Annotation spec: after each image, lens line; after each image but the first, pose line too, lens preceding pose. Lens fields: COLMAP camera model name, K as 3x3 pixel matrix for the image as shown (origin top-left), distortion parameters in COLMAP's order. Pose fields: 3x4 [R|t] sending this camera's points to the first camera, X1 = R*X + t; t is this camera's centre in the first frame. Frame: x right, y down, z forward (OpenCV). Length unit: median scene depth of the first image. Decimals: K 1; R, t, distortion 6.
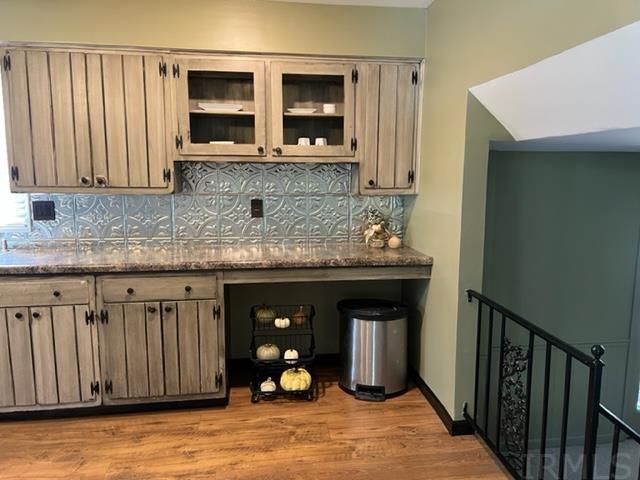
lens RADIAL K [[475.7, 0, 328.6], [0, 475.7, 238.6], [0, 0, 1]] dist [0.057383, -0.068446]
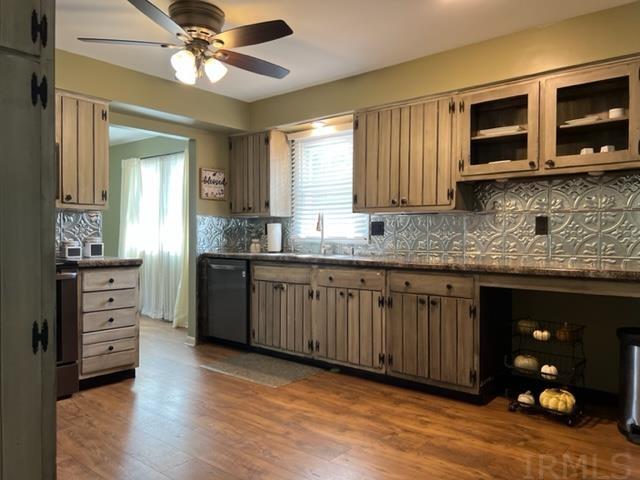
lens RADIAL K [[475.7, 0, 328.6], [0, 475.7, 238.6], [0, 0, 1]] dist [0.057383, -0.068446]
pose [[0.678995, 0.002893, -0.734137, 0.333577], [-0.097426, 0.991503, -0.086201, 0.110698], [0.727649, 0.130054, 0.673507, -0.002558]]
